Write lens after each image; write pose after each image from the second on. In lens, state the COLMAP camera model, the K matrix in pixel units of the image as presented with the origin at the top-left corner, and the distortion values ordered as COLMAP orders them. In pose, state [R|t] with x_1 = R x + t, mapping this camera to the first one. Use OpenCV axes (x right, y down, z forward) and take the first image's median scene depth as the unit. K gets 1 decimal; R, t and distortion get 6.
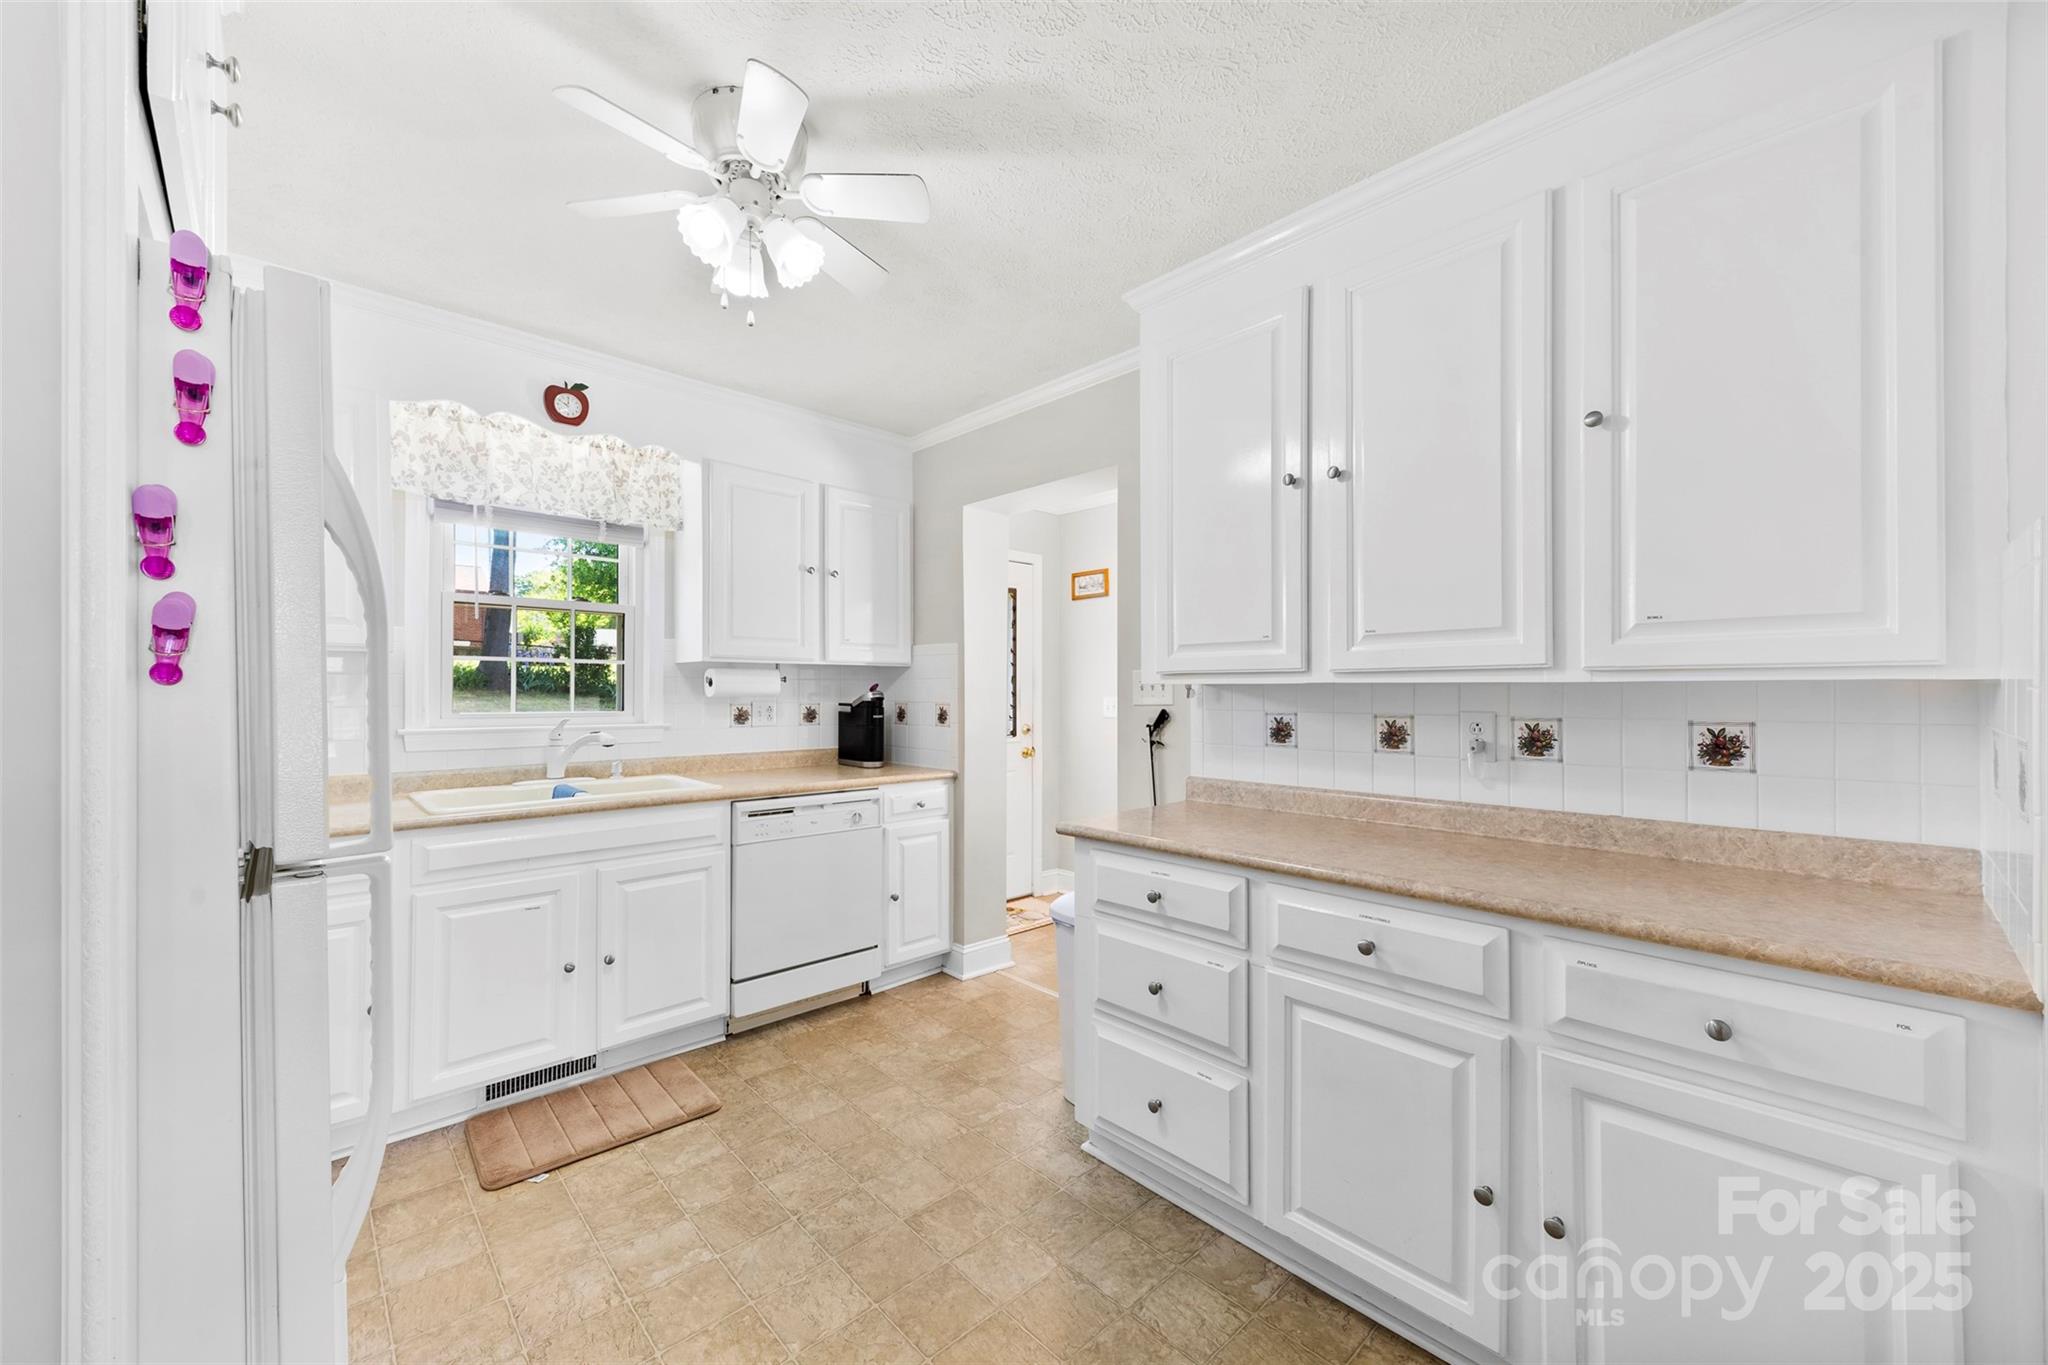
lens RADIAL K [[793.4, 0, 1040.3], [0, 793.4, 690.3], [0, 0, 1]] dist [0.015150, -0.003967]
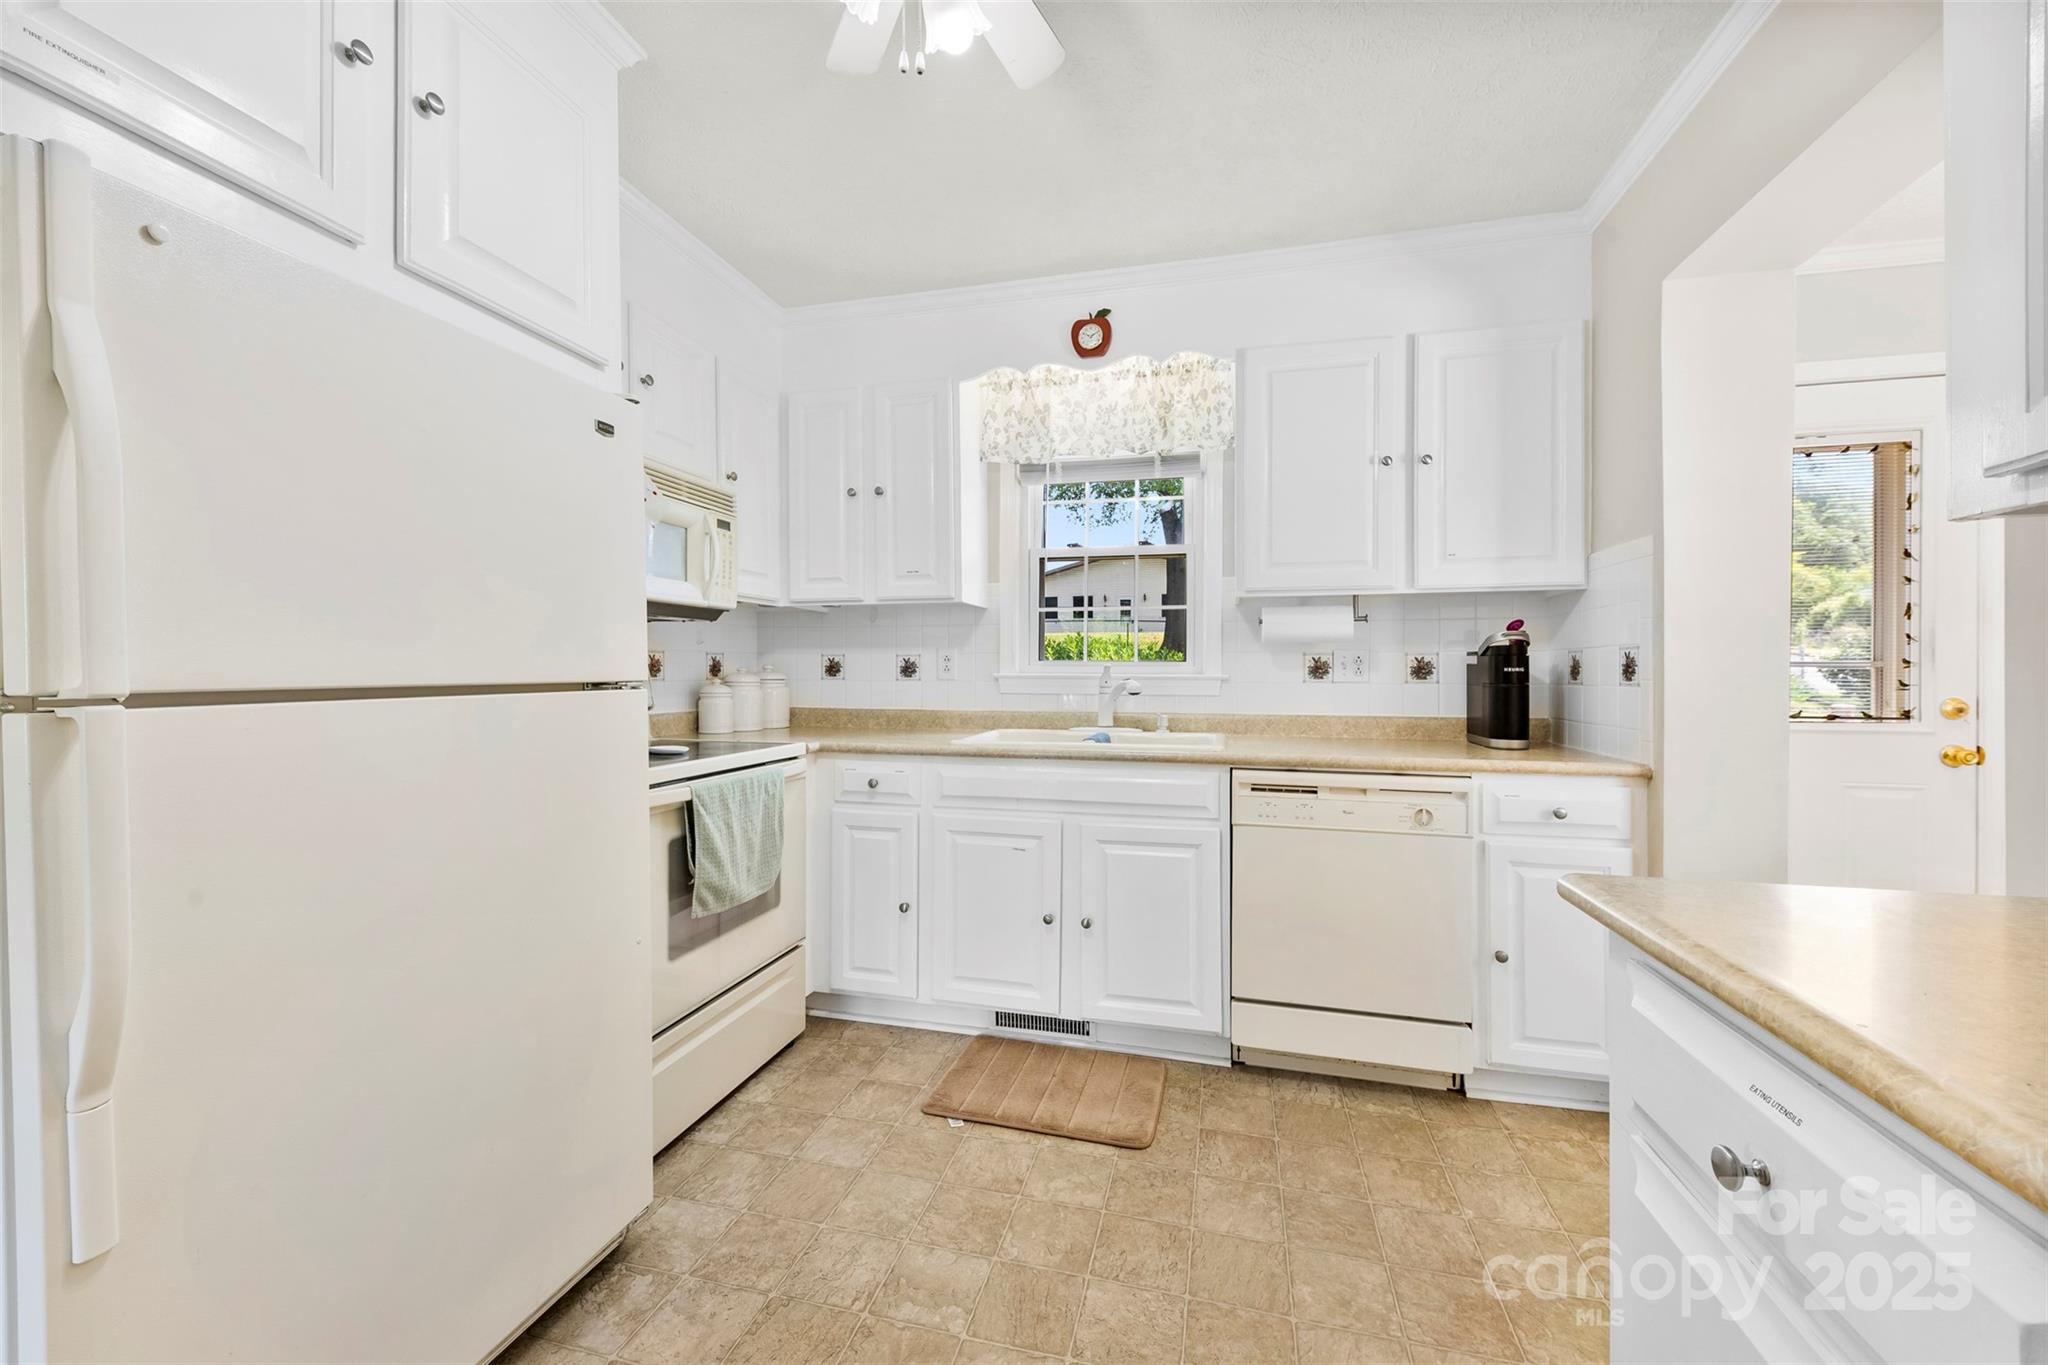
lens RADIAL K [[793.4, 0, 1029.8], [0, 793.4, 677.3], [0, 0, 1]] dist [0.015150, -0.003967]
pose [[0.523241, 0.003001, -0.852179, 0.177560], [-0.001265, 0.999995, 0.002744, 0.047954], [0.852184, -0.000357, 0.523242, 0.416518]]
